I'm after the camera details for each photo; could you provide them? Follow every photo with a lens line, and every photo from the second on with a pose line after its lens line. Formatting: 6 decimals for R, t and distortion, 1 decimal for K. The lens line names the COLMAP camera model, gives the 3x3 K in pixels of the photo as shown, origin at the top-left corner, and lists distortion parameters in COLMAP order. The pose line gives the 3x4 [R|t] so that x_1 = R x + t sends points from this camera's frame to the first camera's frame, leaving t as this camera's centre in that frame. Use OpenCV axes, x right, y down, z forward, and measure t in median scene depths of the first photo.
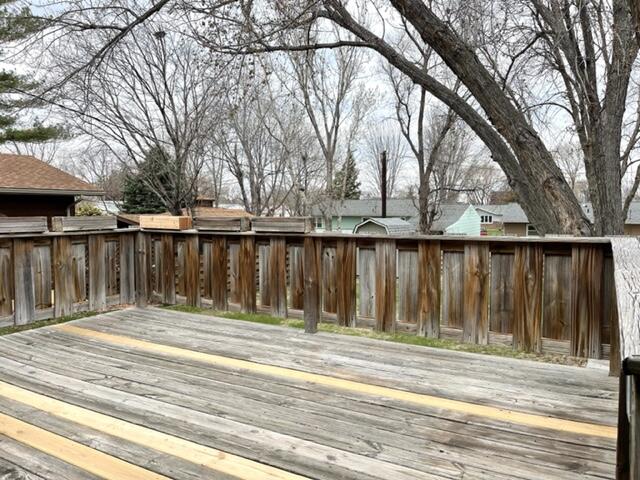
lens RADIAL K [[483.4, 0, 320.0], [0, 483.4, 240.0], [0, 0, 1]] dist [0.066985, -0.091306]
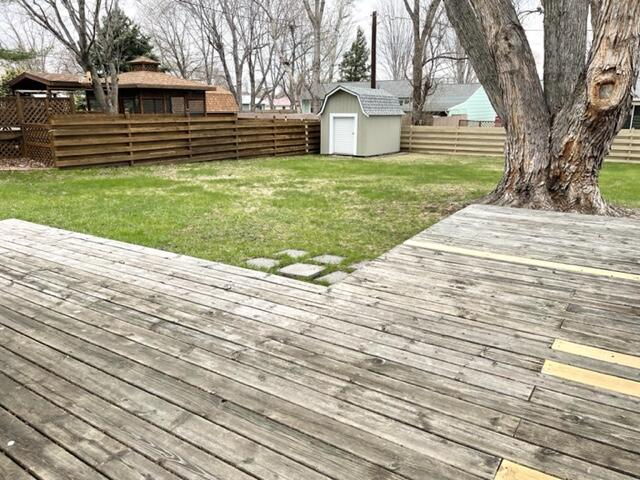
lens RADIAL K [[483.4, 0, 320.0], [0, 483.4, 240.0], [0, 0, 1]] dist [0.066985, -0.091306]
pose [[0.997763, 0.015003, -0.065151, 0.098393], [-0.001680, 0.979812, 0.199912, 0.039718], [0.066835, -0.199355, 0.977645, 0.069058]]
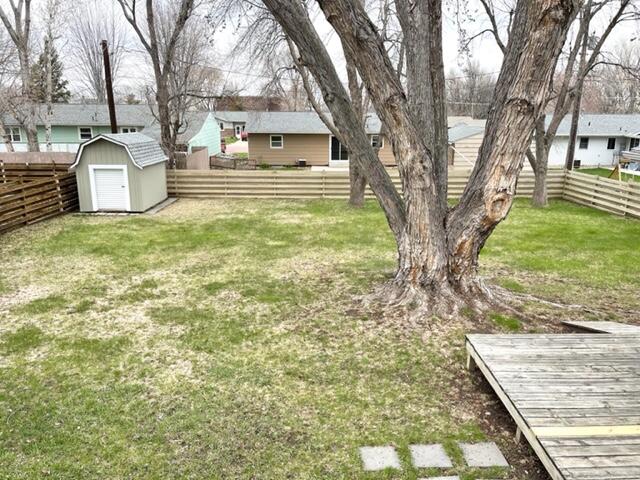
lens RADIAL K [[483.4, 0, 320.0], [0, 483.4, 240.0], [0, 0, 1]] dist [0.066985, -0.091306]
pose [[0.852001, -0.126293, 0.508079, -0.008779], [0.027185, 0.979831, 0.197970, -0.019224], [-0.522834, -0.154858, 0.838250, 0.130231]]
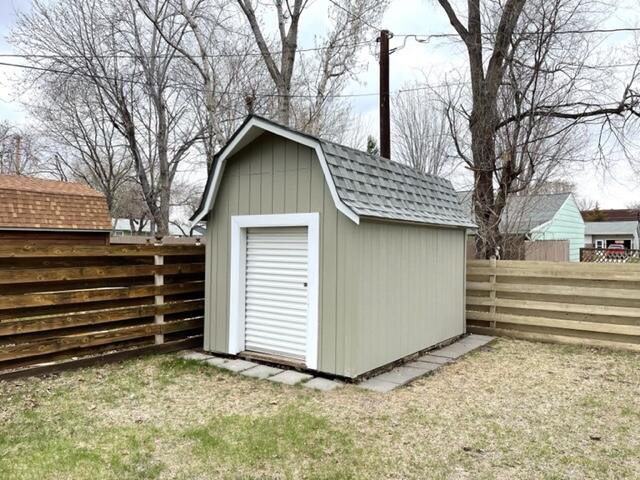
lens RADIAL K [[480.6, 0, 324.2], [0, 480.6, 239.0], [0, 0, 1]] dist [0.062914, -0.091035]
pose [[0.994590, 0.000649, -0.103872, 0.124051], [-0.008032, 0.997467, -0.070669, 0.024355], [0.103563, 0.071121, 0.992077, 0.591781]]
